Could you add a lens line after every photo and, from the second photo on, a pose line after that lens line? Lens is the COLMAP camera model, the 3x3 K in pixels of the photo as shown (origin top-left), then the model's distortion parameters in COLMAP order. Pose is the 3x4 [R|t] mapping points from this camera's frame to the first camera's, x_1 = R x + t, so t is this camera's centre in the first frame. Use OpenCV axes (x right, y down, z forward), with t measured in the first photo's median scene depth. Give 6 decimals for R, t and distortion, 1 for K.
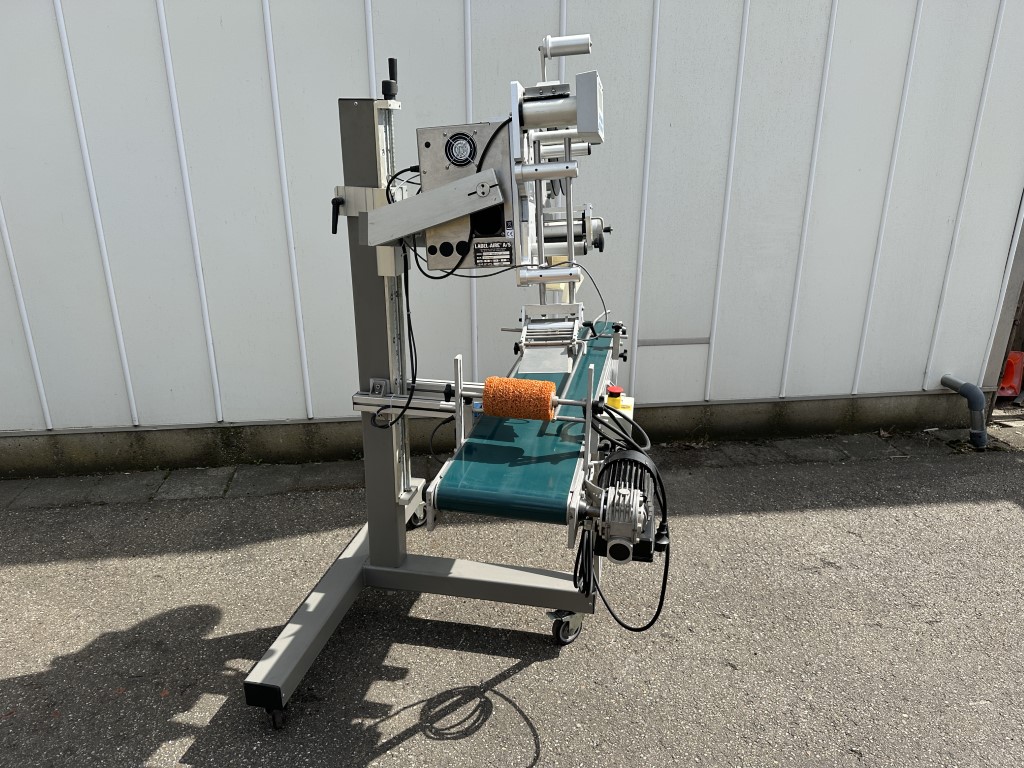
lens RADIAL K [[706.2, 0, 522.4], [0, 706.2, 385.9], [0, 0, 1]] dist [0.034840, -0.004259]
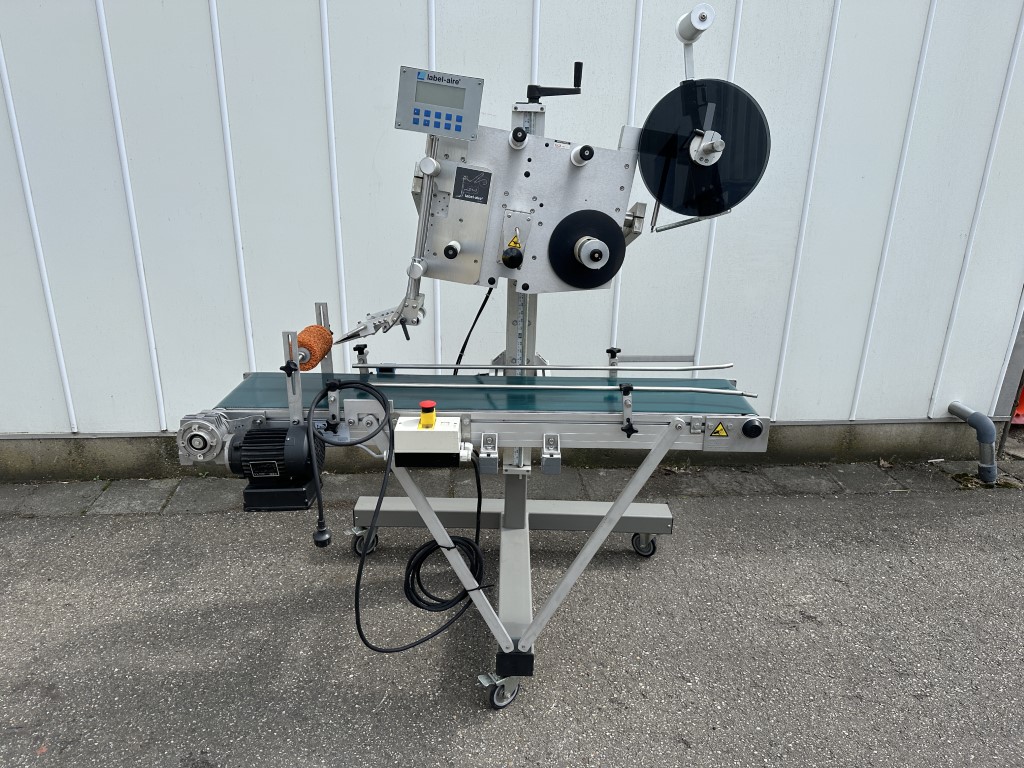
lens RADIAL K [[710.0, 0, 512.0], [0, 710.0, 384.0], [0, 0, 1]] dist [0.026214, -0.000087]
pose [[0.999139, 0.029931, -0.028734, 0.060755], [-0.029848, 0.999549, 0.003304, -0.029470], [0.028820, -0.002444, 0.999582, 0.074342]]
